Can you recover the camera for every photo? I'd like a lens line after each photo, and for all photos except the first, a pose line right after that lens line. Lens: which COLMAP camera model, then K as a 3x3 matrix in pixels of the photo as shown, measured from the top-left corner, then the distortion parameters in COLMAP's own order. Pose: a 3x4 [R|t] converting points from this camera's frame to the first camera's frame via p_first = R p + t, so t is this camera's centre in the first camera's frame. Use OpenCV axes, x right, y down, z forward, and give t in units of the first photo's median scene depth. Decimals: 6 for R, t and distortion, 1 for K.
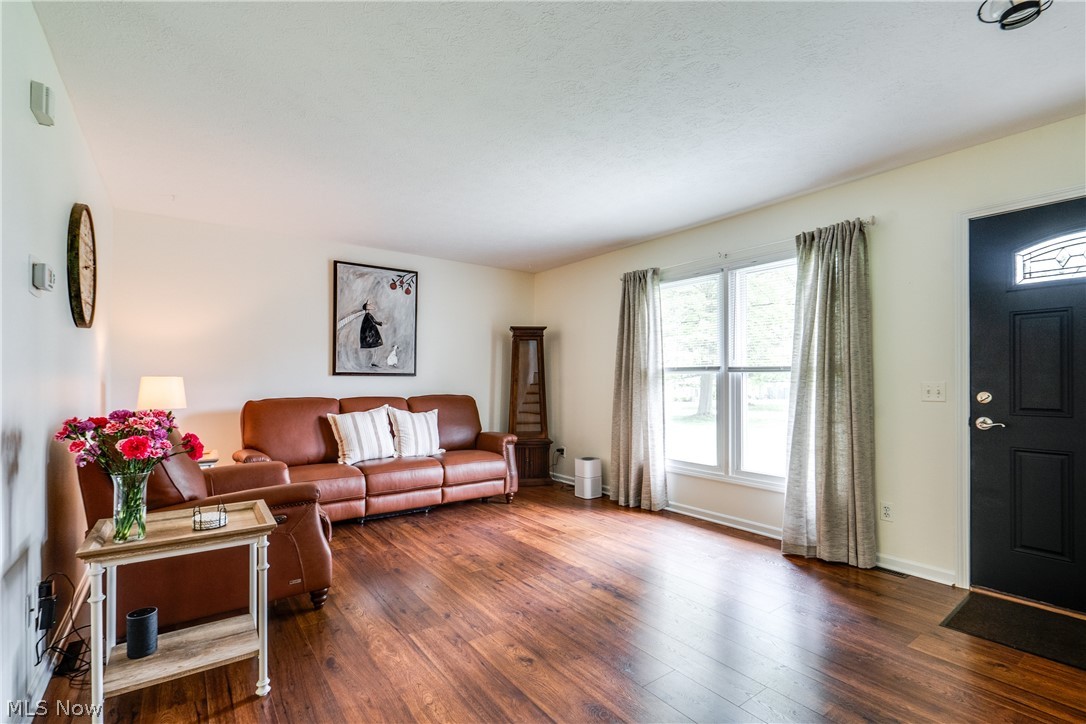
lens RADIAL K [[494.6, 0, 519.3], [0, 494.6, 378.6], [0, 0, 1]] dist [-0.010718, 0.000352]
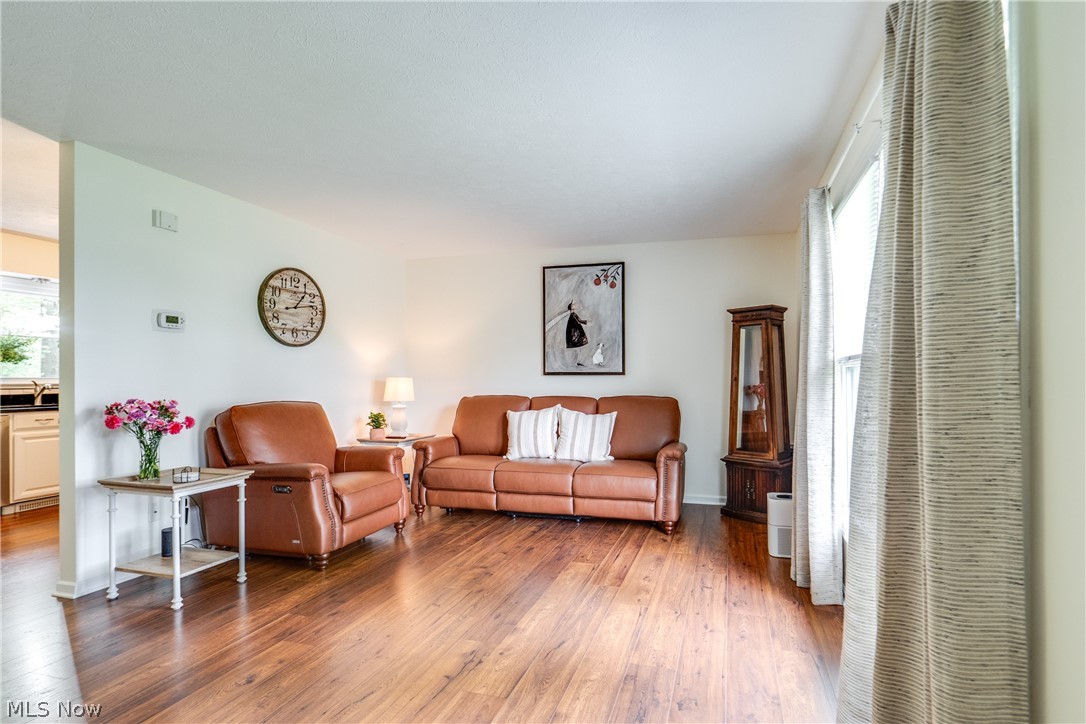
lens RADIAL K [[494.6, 0, 594.5], [0, 494.6, 378.3], [0, 0, 1]] dist [-0.010718, 0.000352]
pose [[0.649453, -0.005748, -0.760380, 0.500099], [0.004858, 0.999982, -0.003411, 0.004117], [0.760386, -0.001479, 0.649470, 0.391598]]
